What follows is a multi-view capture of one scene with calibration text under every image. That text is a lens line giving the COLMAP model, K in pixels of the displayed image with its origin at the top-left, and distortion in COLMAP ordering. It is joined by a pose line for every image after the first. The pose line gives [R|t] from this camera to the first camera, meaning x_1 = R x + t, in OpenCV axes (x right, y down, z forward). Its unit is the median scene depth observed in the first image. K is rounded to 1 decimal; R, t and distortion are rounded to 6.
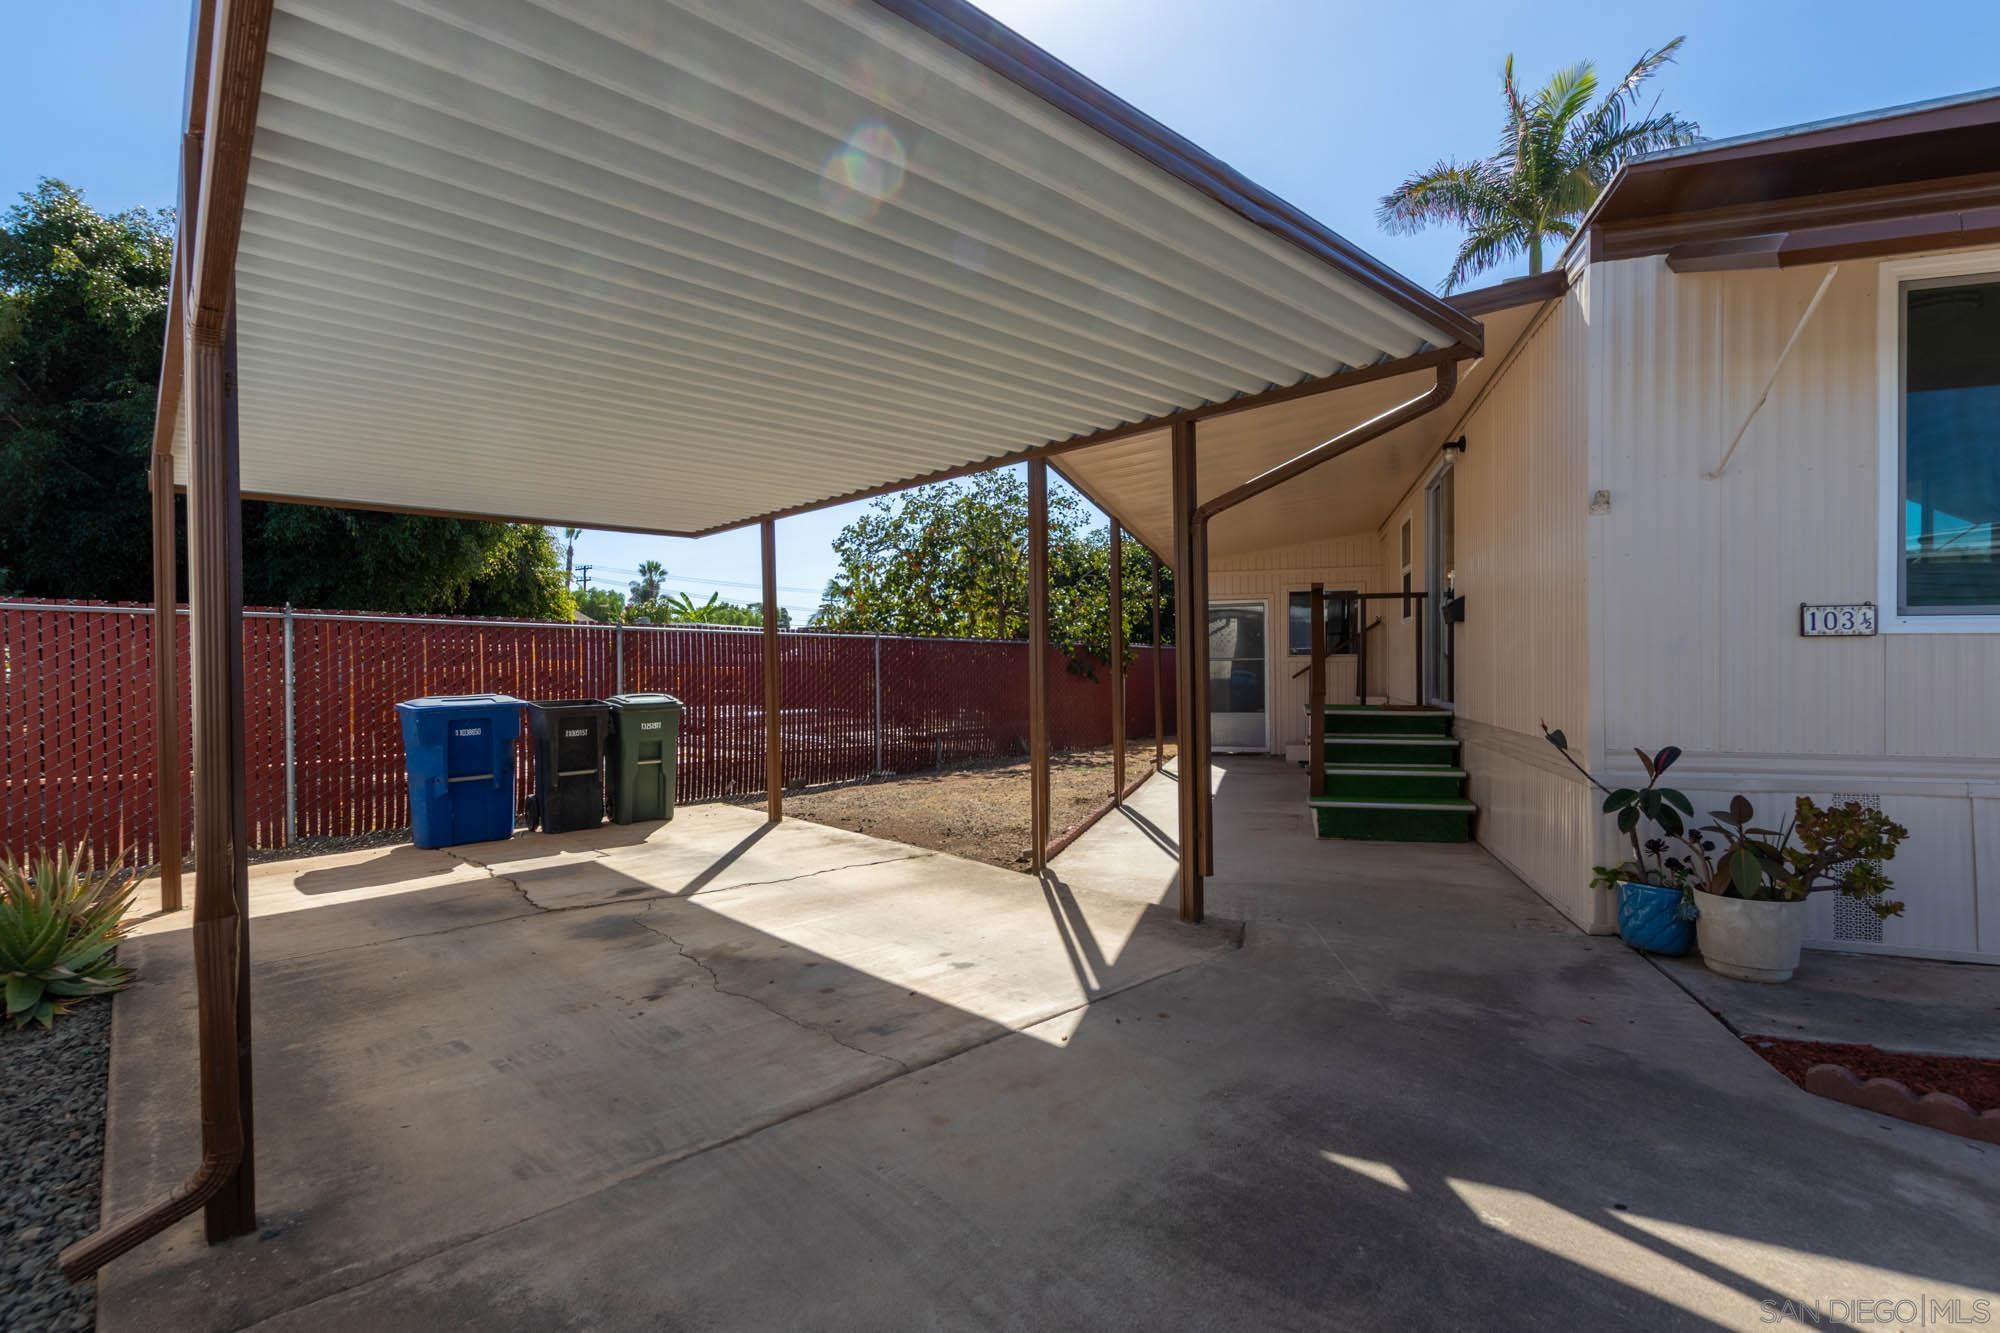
lens RADIAL K [[937.4, 0, 991.0], [0, 937.4, 670.3], [0, 0, 1]] dist [0.014106, -0.008396]
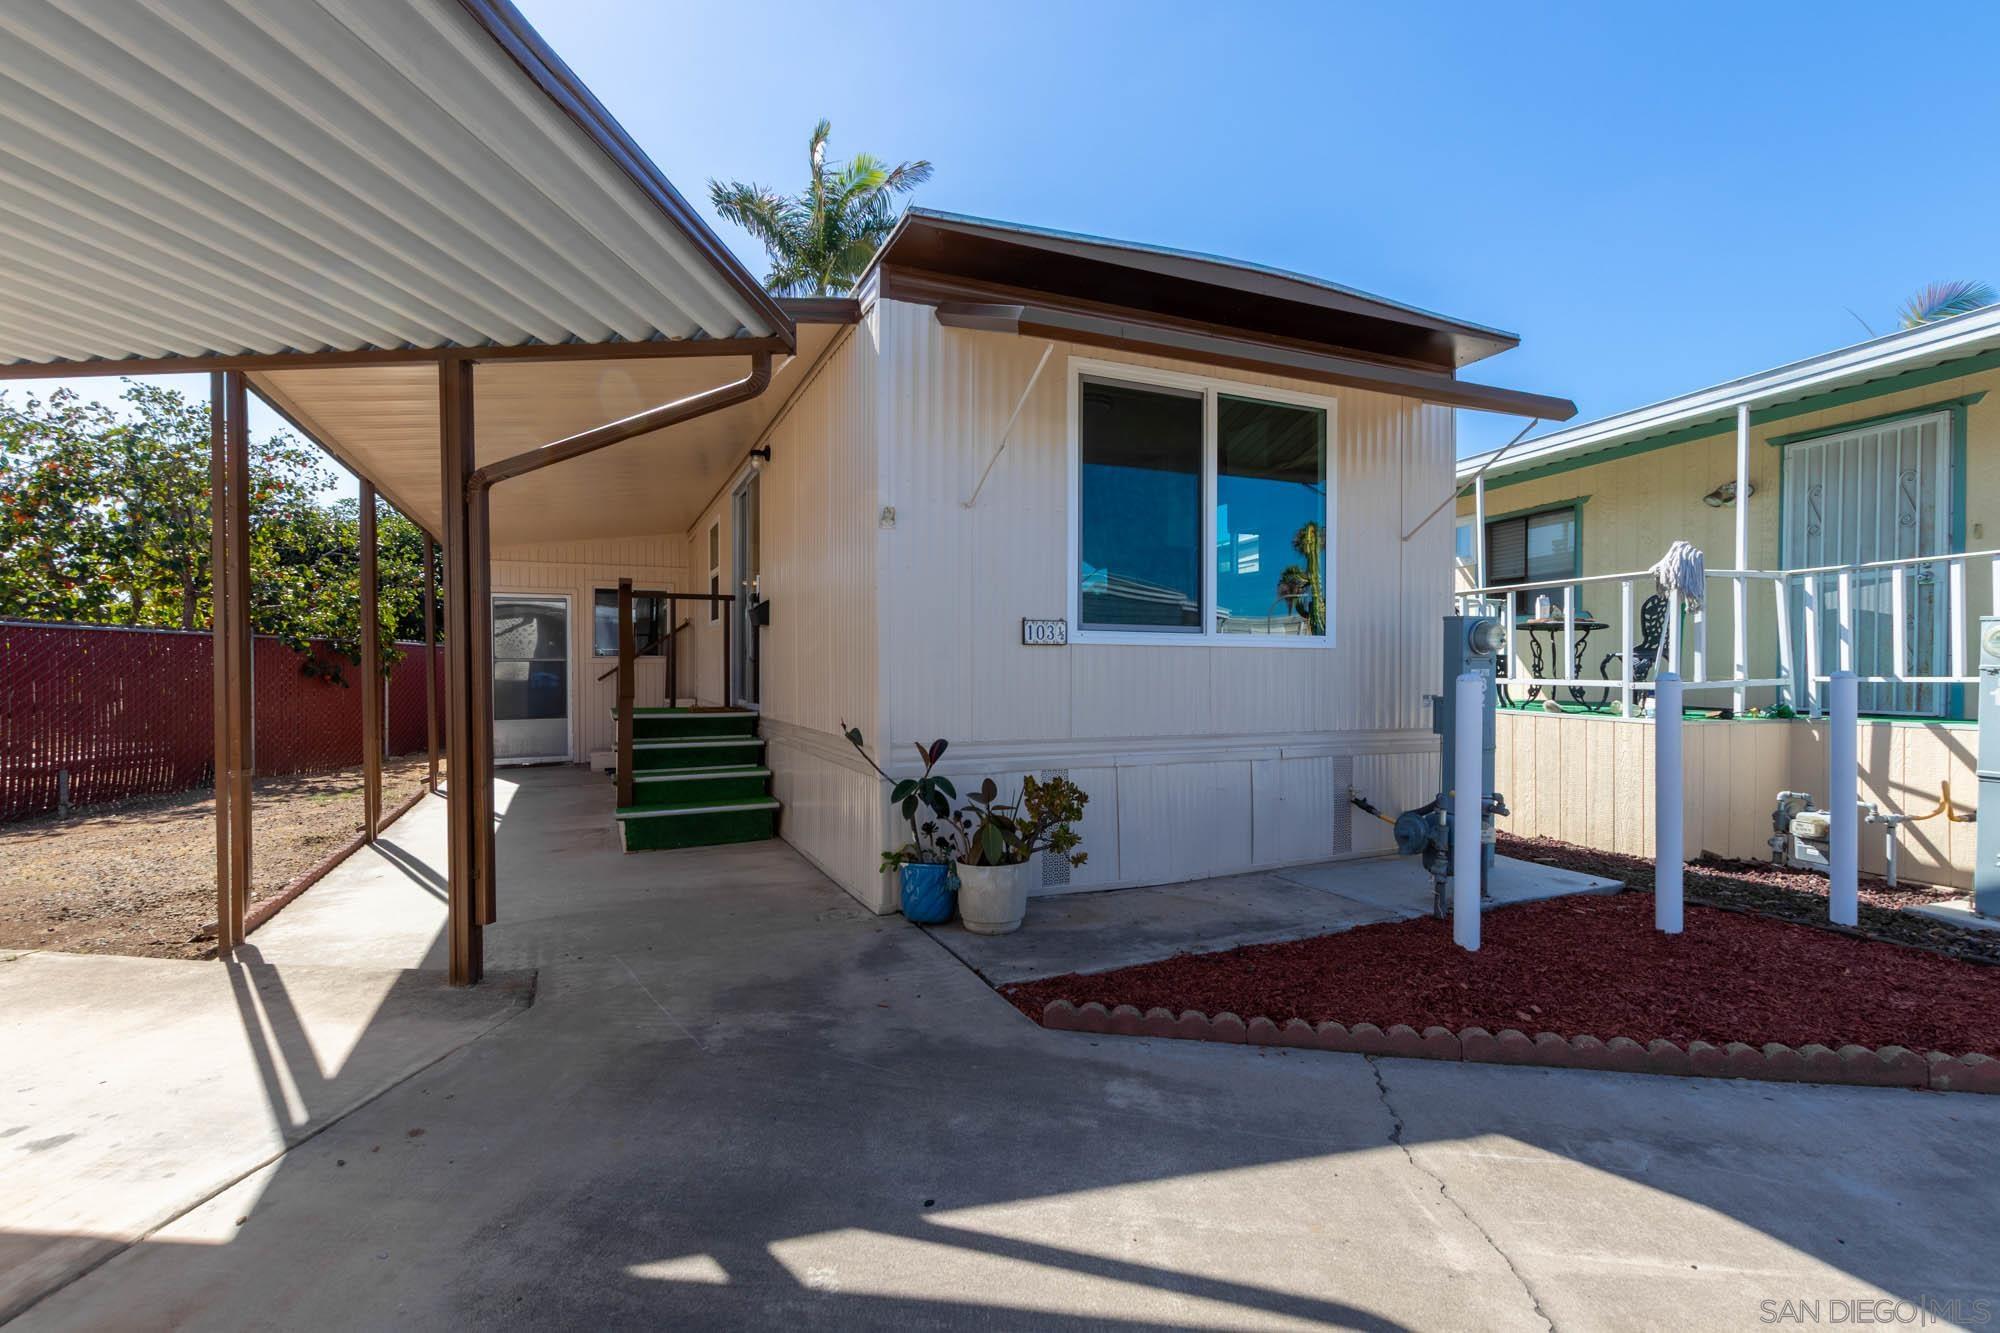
lens RADIAL K [[937.4, 0, 991.0], [0, 937.4, 670.3], [0, 0, 1]] dist [0.014106, -0.008396]
pose [[0.760391, 0.002926, 0.649459, 0.031571], [-0.001243, 0.999995, -0.003050, 0.001286], [-0.649464, 0.001512, 0.760391, 0.095840]]
